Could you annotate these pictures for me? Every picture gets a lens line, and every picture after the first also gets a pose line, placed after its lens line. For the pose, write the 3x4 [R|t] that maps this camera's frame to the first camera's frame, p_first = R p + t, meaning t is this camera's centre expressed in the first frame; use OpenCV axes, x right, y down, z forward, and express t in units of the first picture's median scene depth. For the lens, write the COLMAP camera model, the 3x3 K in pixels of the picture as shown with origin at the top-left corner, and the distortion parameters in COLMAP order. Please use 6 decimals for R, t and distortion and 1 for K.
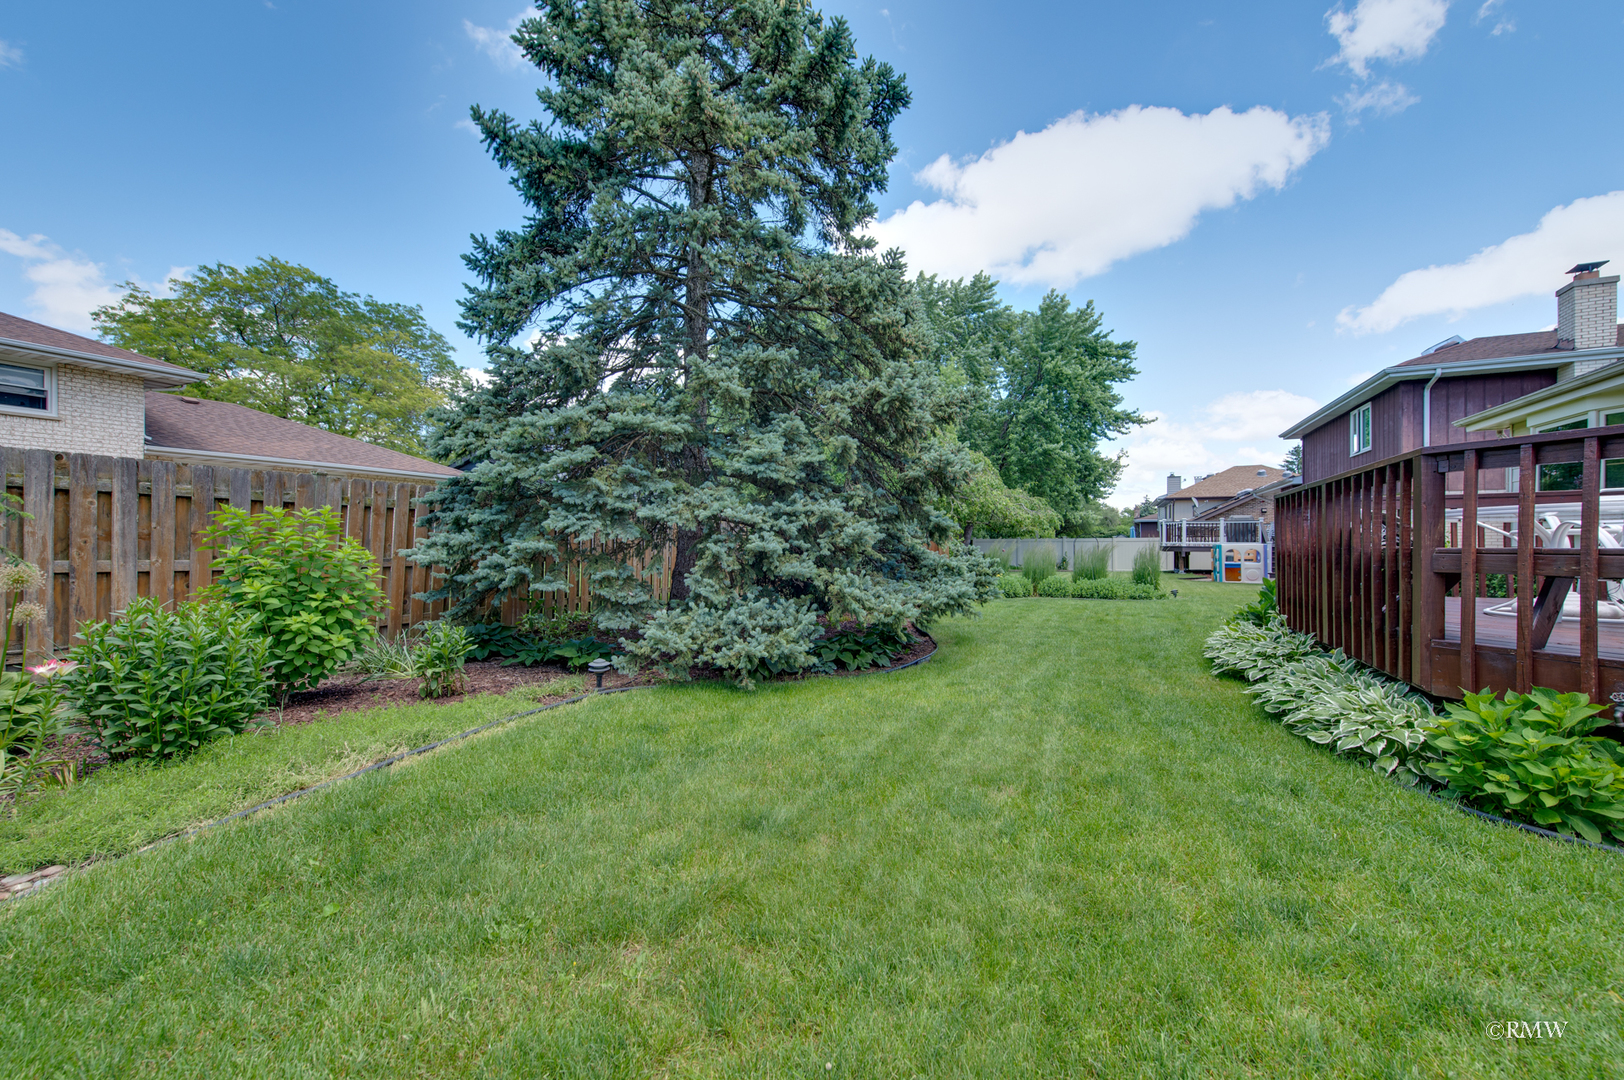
lens RADIAL K [[643.5, 0, 839.3], [0, 643.5, 540.4], [0, 0, 1]] dist [0.009889, -0.000230]
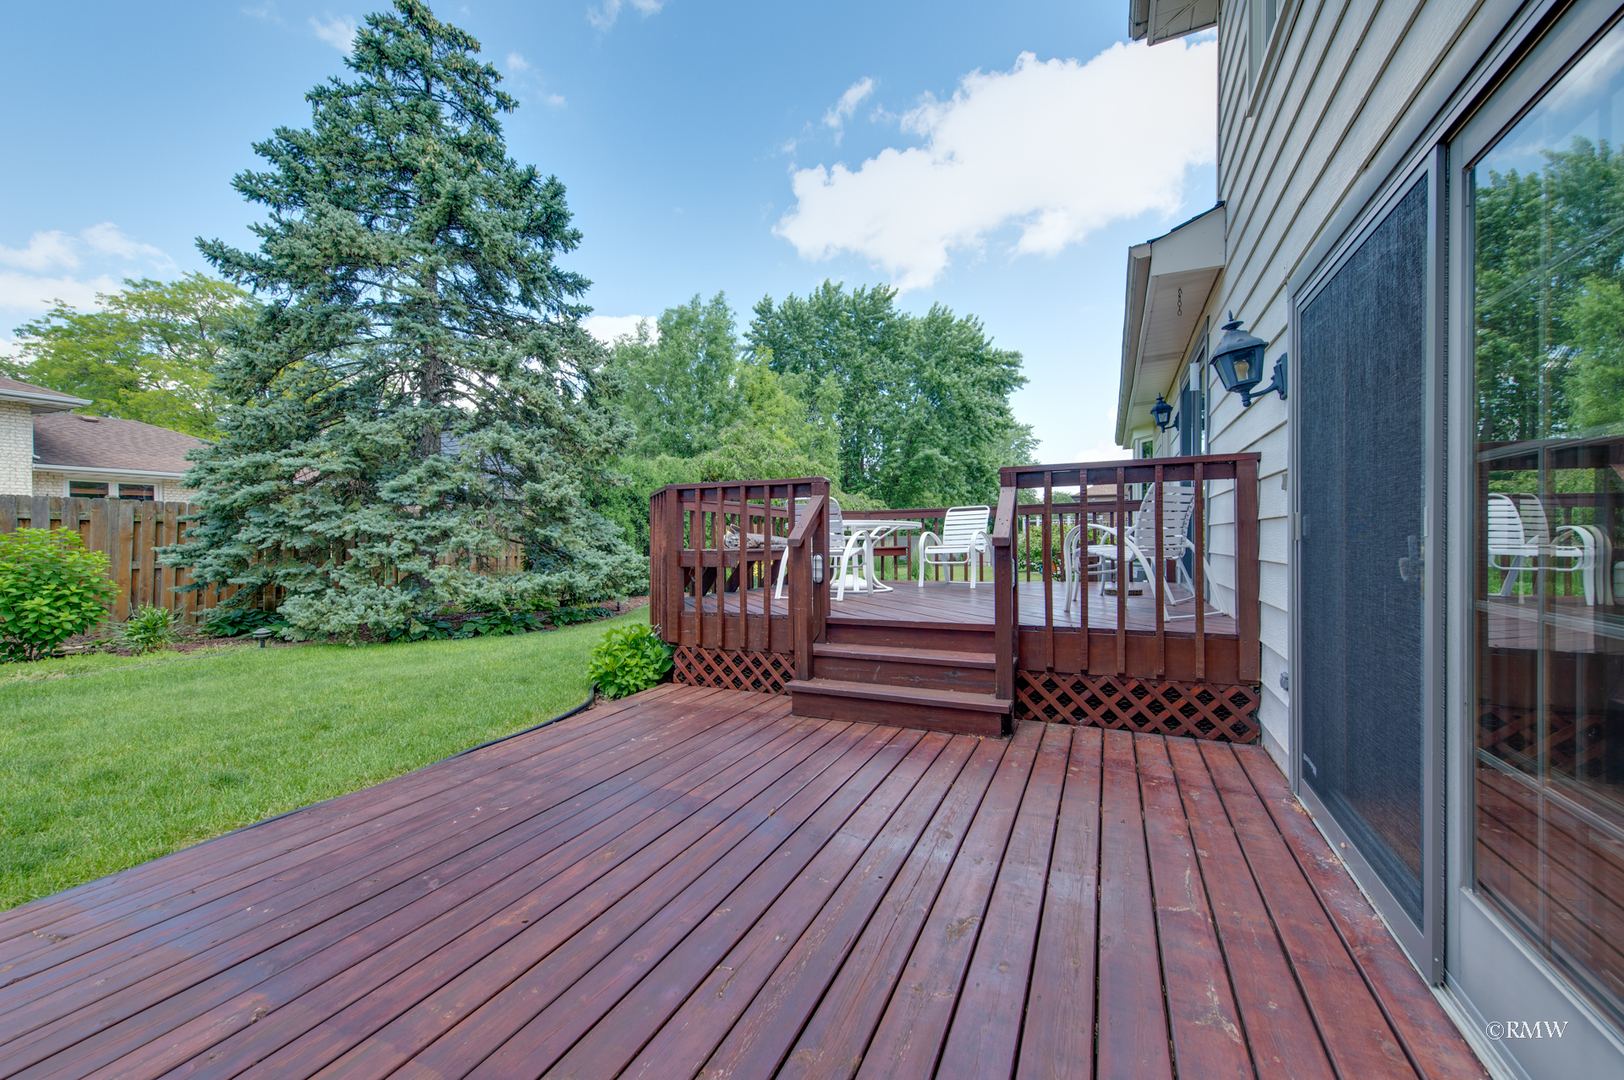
lens RADIAL K [[651.5, 0, 824.3], [0, 651.5, 539.1], [0, 0, 1]] dist [0.012547, -0.000040]
pose [[0.999900, -0.008900, 0.011002, 0.680018], [0.008901, 0.999960, -0.000044, -0.006583], [-0.011001, 0.000142, 0.999939, -0.389959]]
